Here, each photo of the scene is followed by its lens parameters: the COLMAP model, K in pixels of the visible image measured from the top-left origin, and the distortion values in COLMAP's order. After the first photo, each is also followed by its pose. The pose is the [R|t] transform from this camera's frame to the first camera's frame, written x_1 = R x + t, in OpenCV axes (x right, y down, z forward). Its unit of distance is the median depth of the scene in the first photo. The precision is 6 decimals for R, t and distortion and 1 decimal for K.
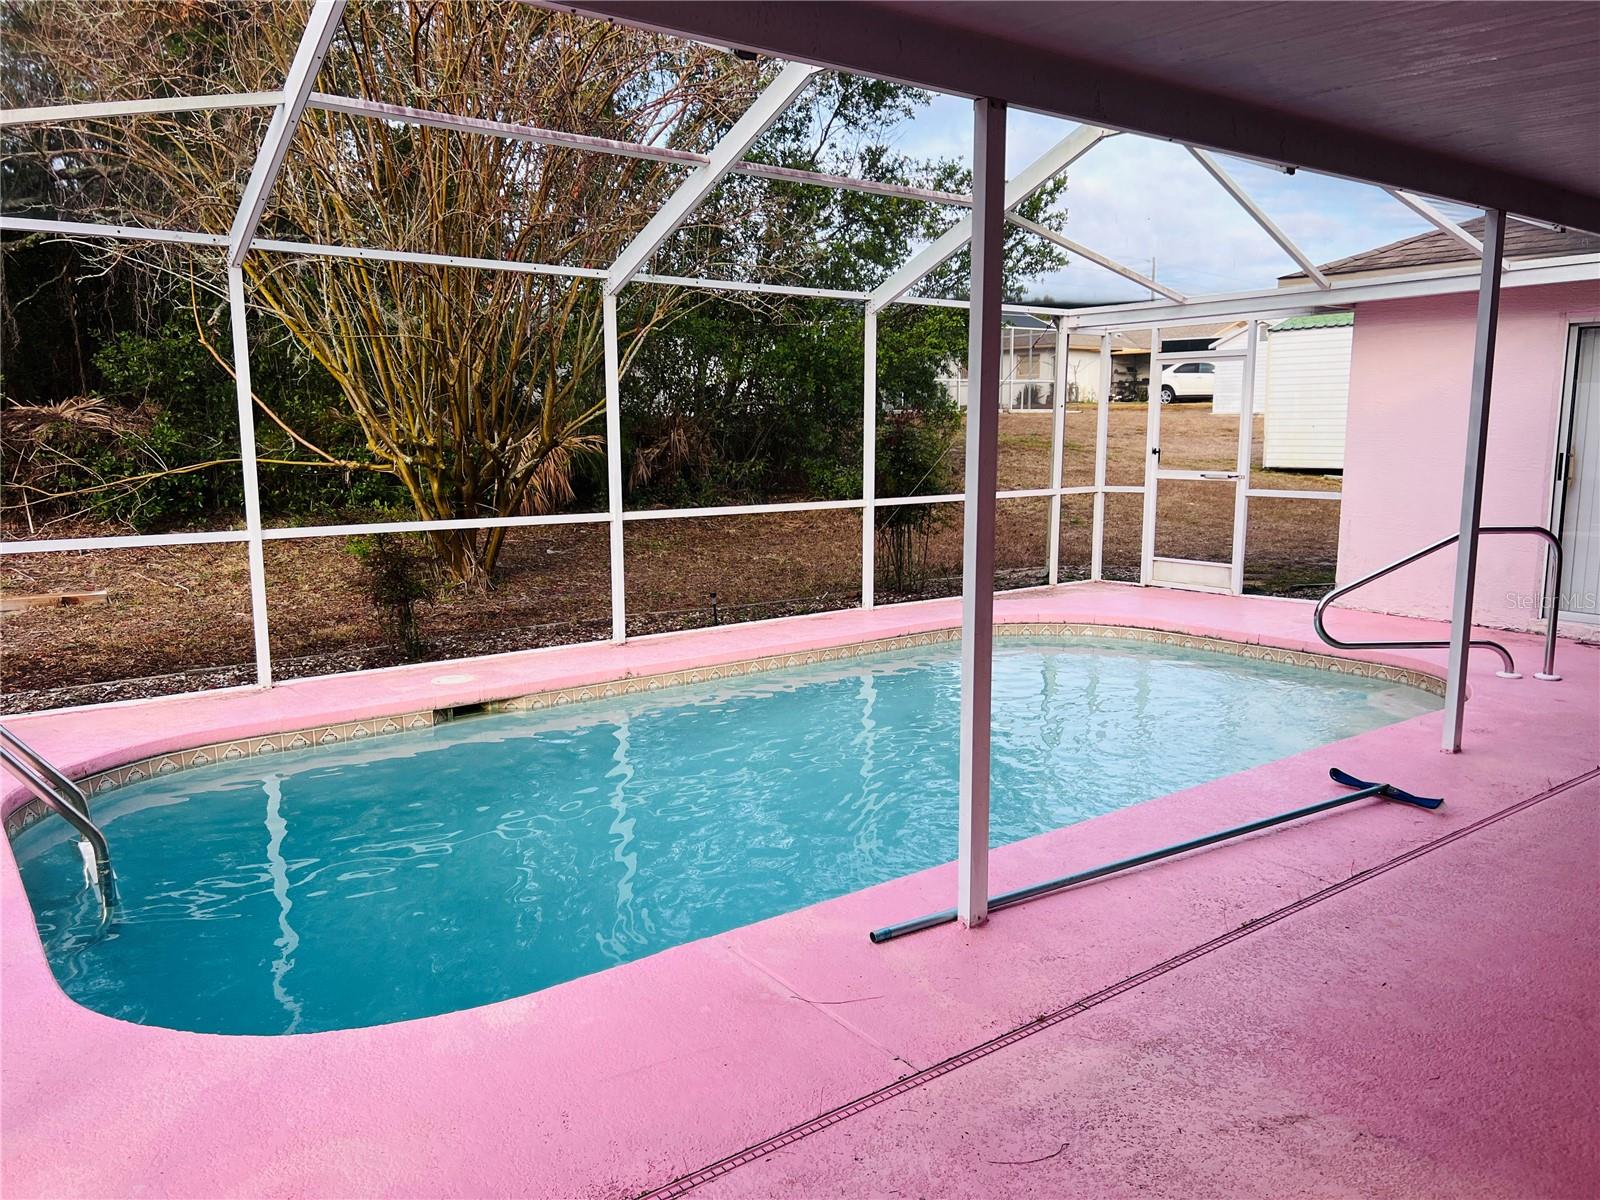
lens RADIAL K [[1209.0, 0, 798.5], [0, 1209.0, 603.3], [0, 0, 1]] dist [0.002532, 0.000716]
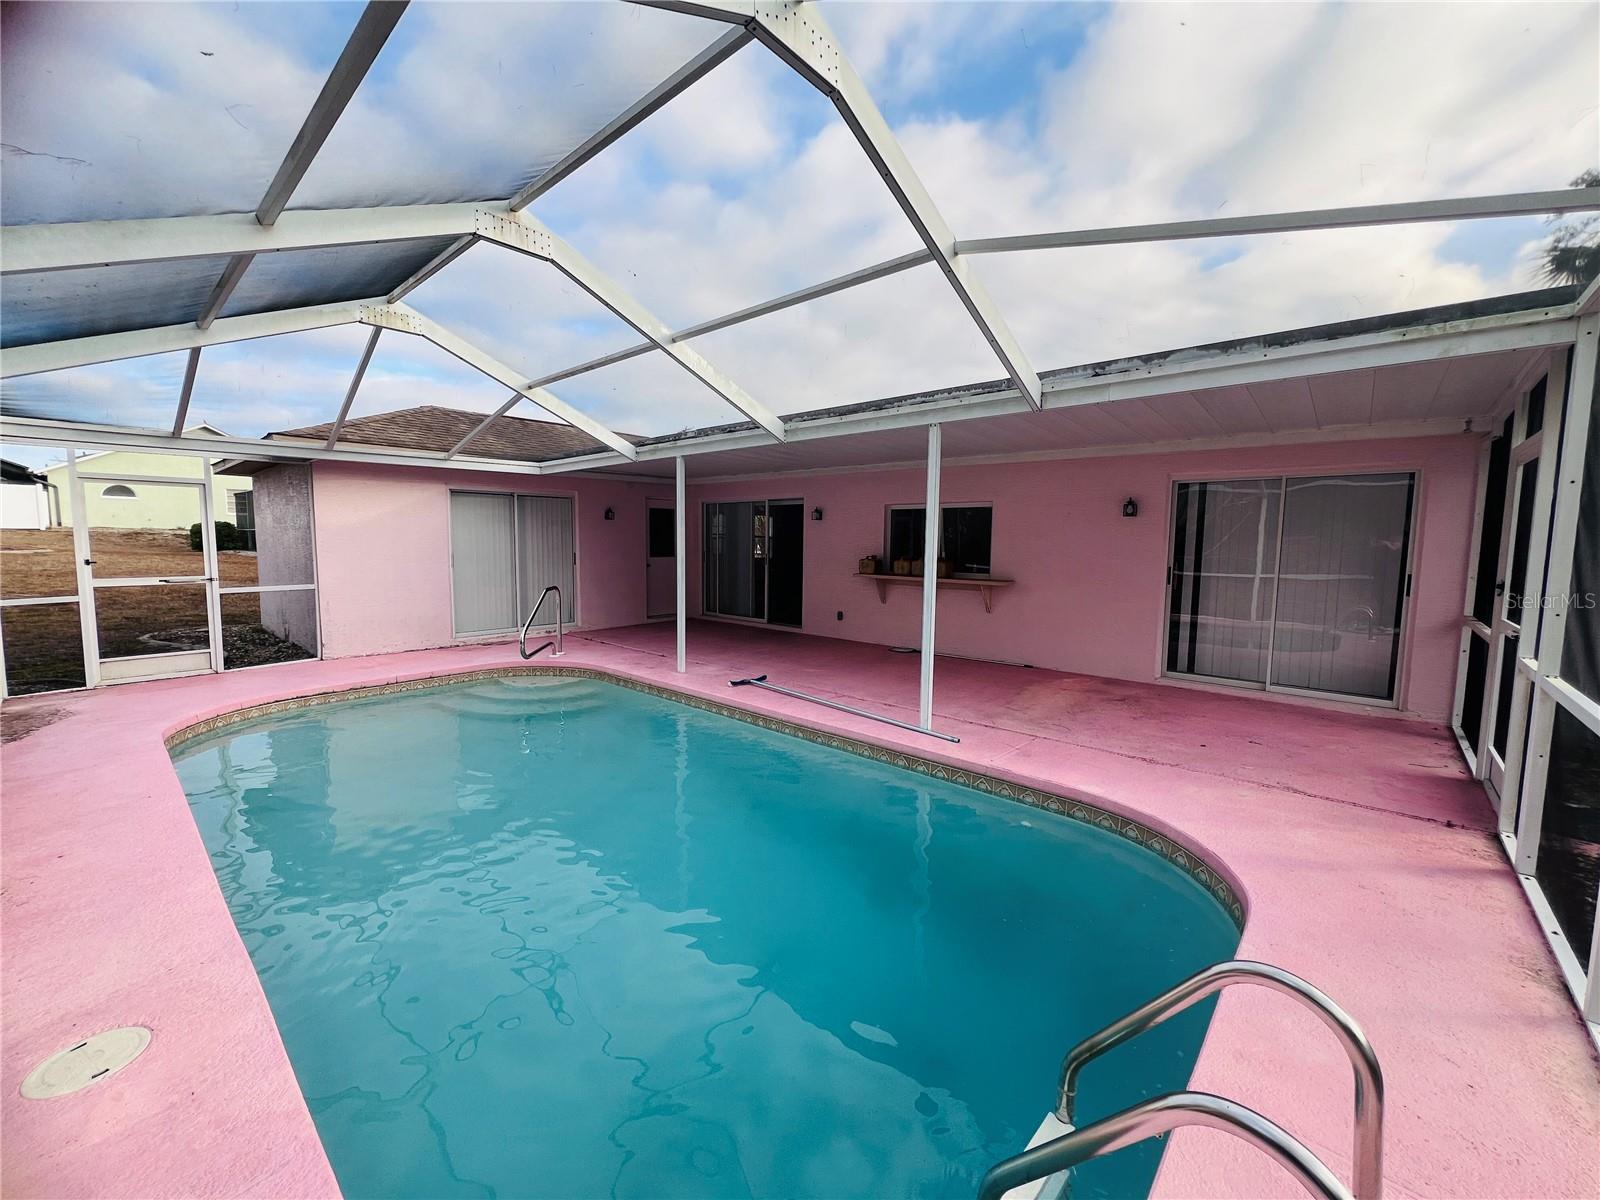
lens RADIAL K [[637.0, 0, 795.9], [0, 637.0, 598.1], [0, 0, 1]] dist [-0.000935, -0.000257]
pose [[-0.192475, -0.091410, 0.977035, -0.378358], [0.136520, 0.983475, 0.118907, -0.075474], [-0.971759, 0.156271, -0.176815, 0.493548]]
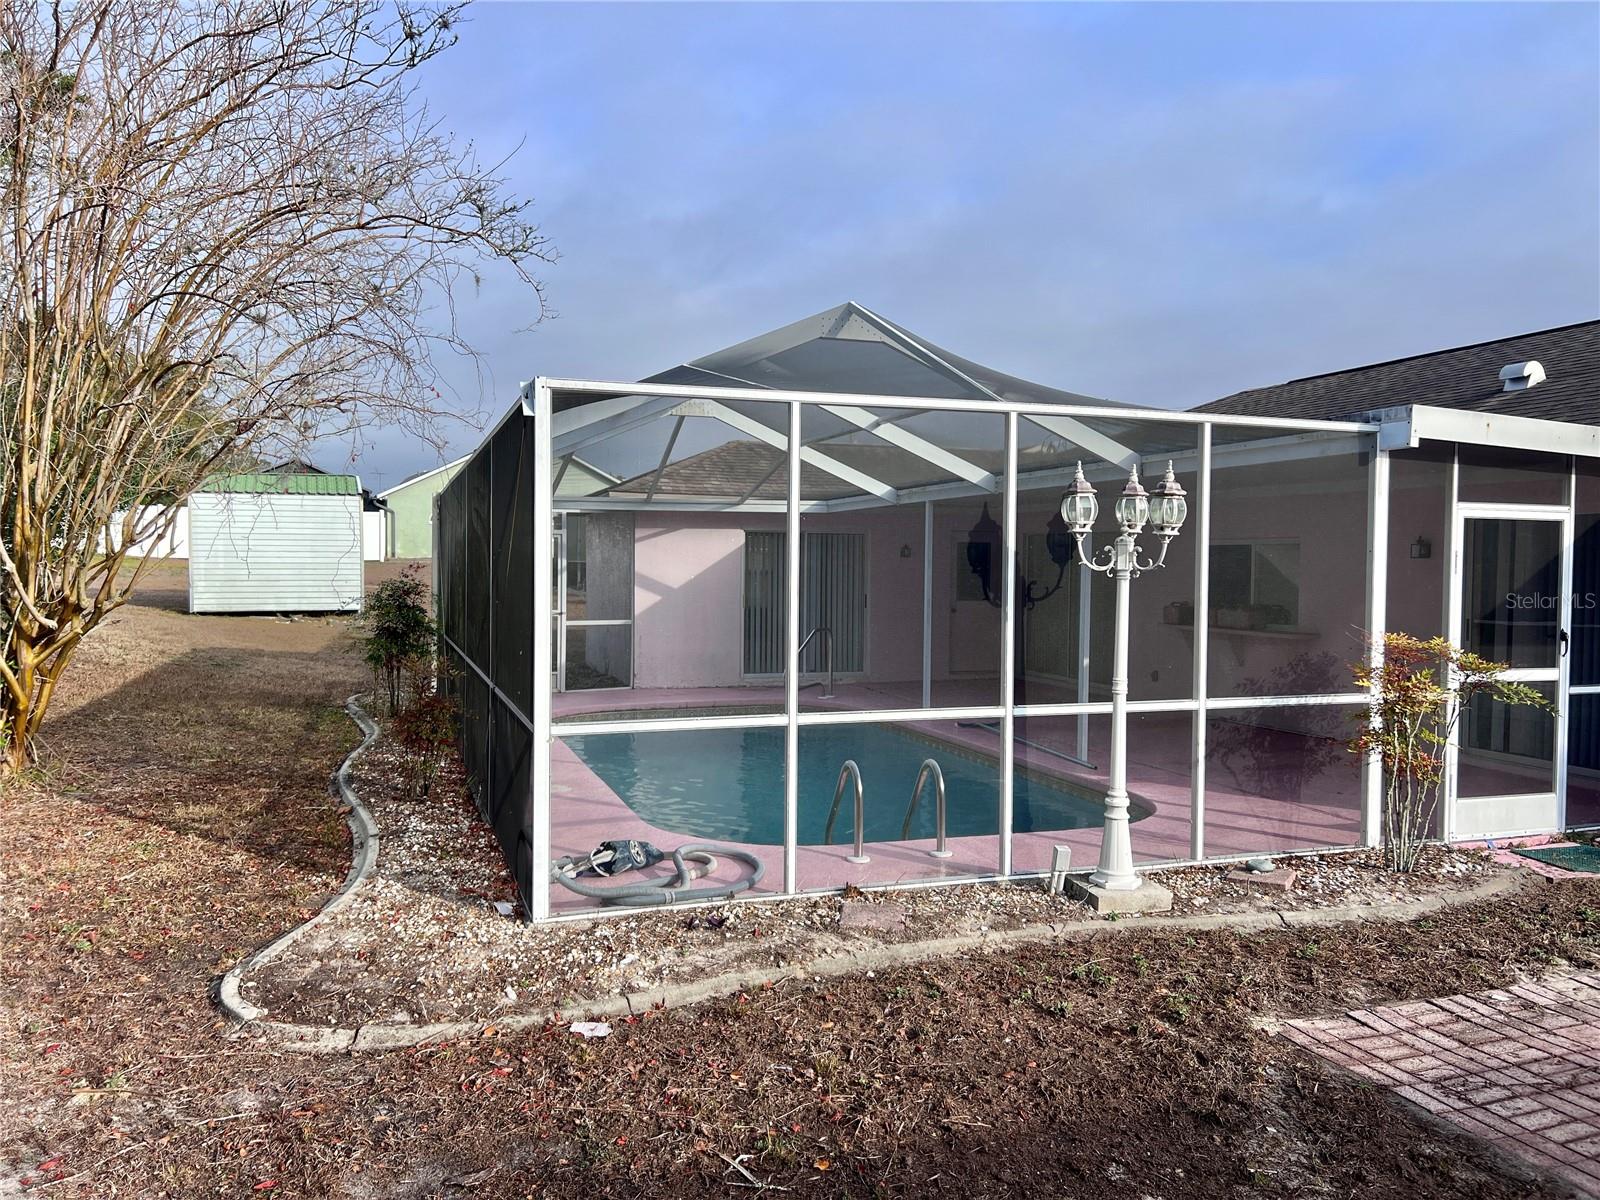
lens RADIAL K [[1209.0, 0, 803.0], [0, 1209.0, 600.7], [0, 0, 1]] dist [0.002532, 0.000716]
pose [[0.303689, -0.024780, 0.952449, -0.932895], [0.131229, 0.991222, -0.016054, -0.051736], [-0.943691, 0.129864, 0.304275, 0.231664]]
